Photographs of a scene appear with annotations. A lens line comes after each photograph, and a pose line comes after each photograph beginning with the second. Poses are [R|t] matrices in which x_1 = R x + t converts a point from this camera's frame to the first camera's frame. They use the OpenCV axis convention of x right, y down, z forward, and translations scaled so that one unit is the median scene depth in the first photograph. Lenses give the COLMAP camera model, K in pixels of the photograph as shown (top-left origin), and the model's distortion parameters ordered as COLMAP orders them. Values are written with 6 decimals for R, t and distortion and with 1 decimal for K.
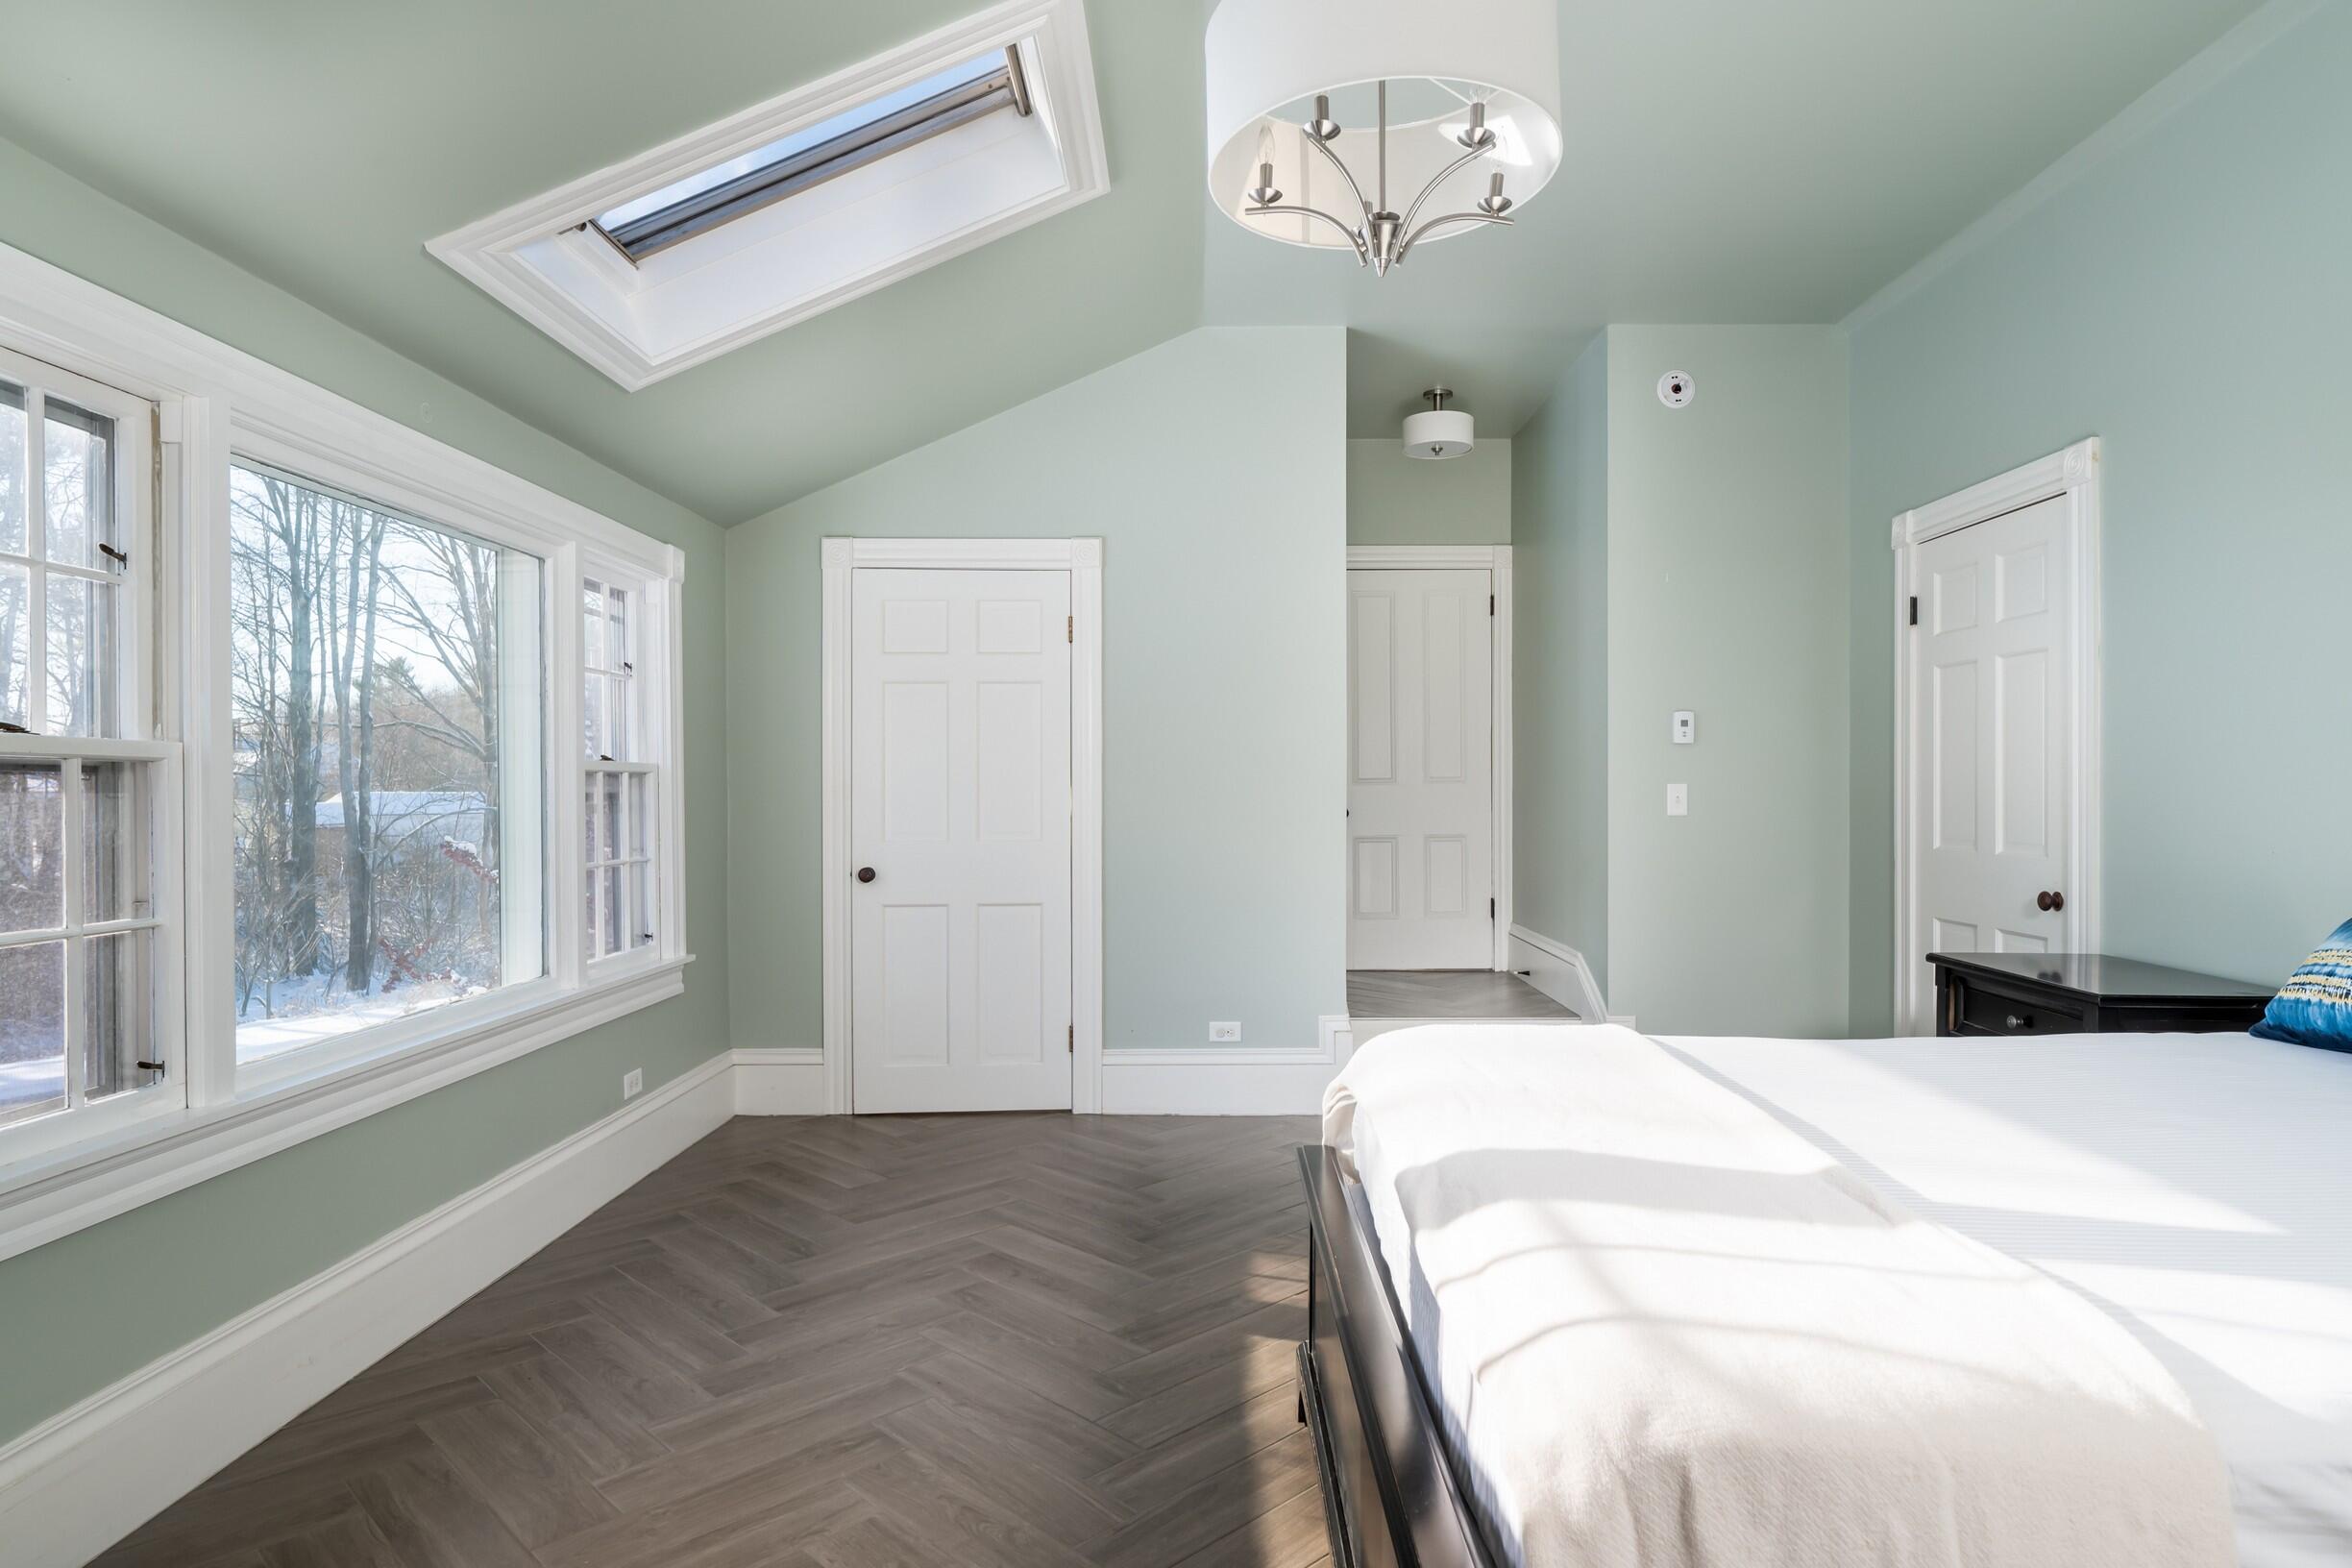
lens RADIAL K [[1352.7, 0, 1178.2], [0, 1352.7, 797.9], [0, 0, 1]] dist [0.000073, 0.000010]
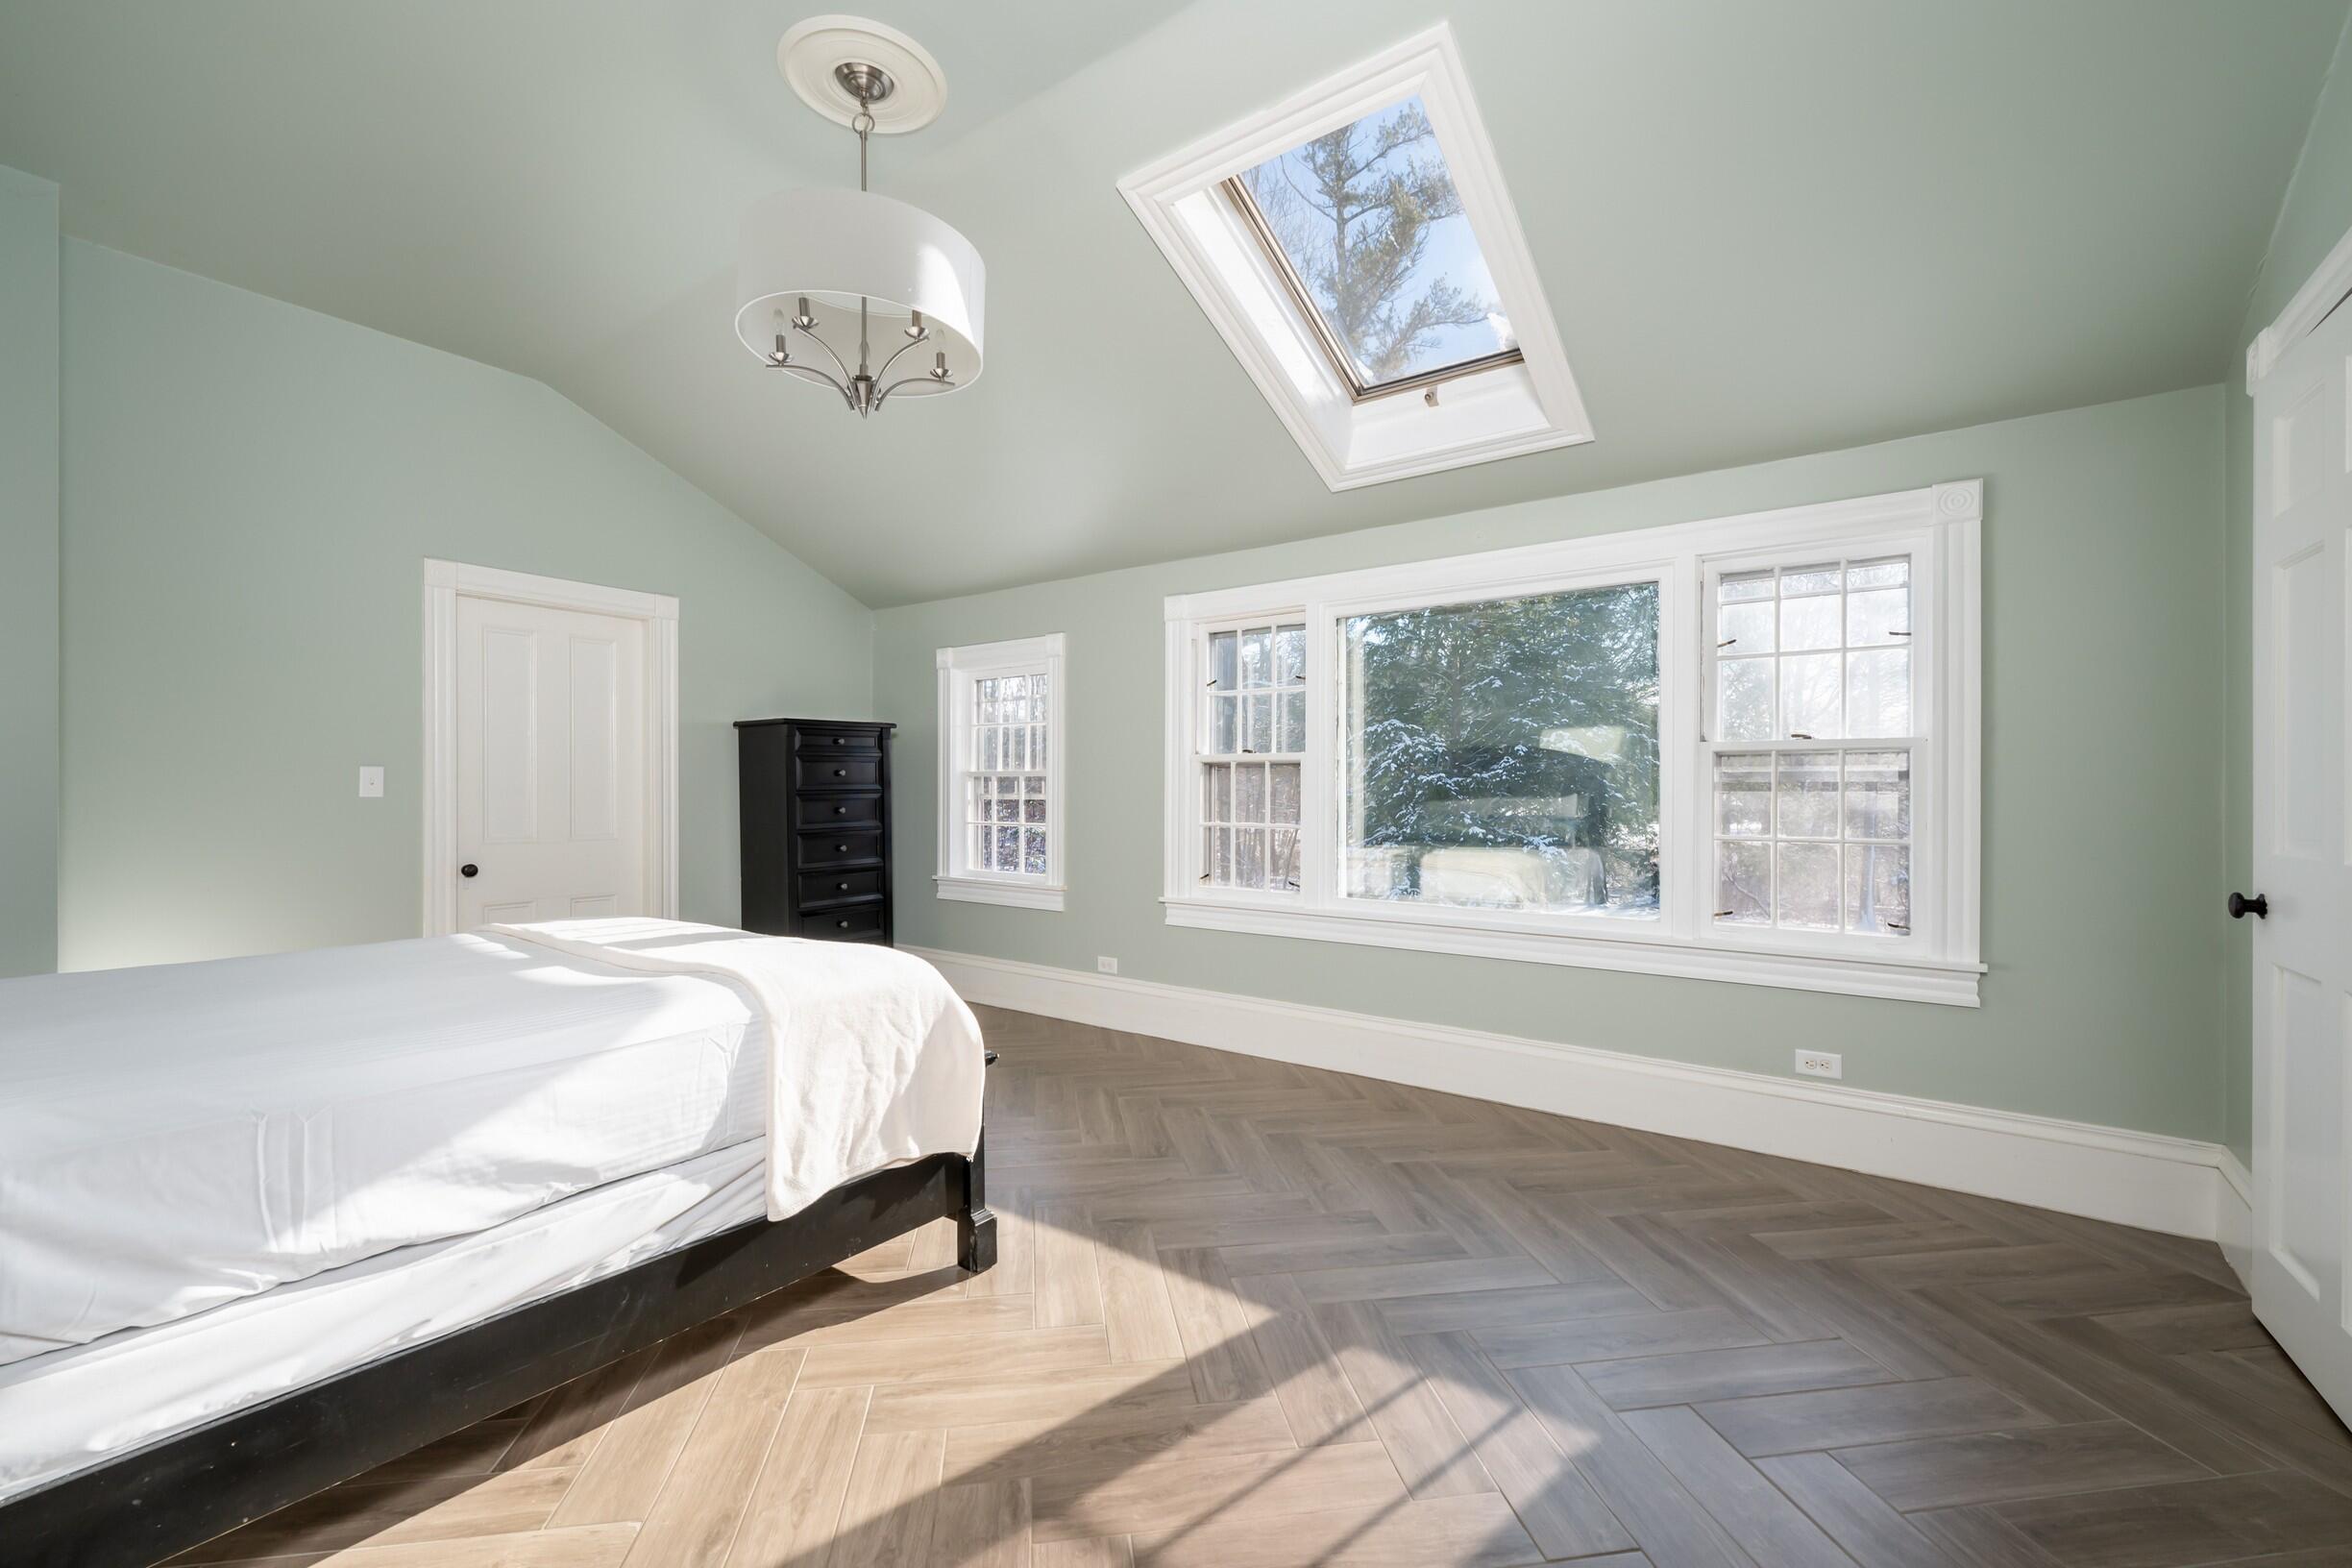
lens RADIAL K [[1001.1, 0, 1177.8], [0, 1001.1, 783.5], [0, 0, 1]] dist [0.000596, 0.000735]
pose [[-0.596149, 0.006235, -0.802849, 0.569695], [0.006373, 0.999975, 0.003034, 0.002584], [0.802848, -0.003308, -0.596174, 1.310914]]
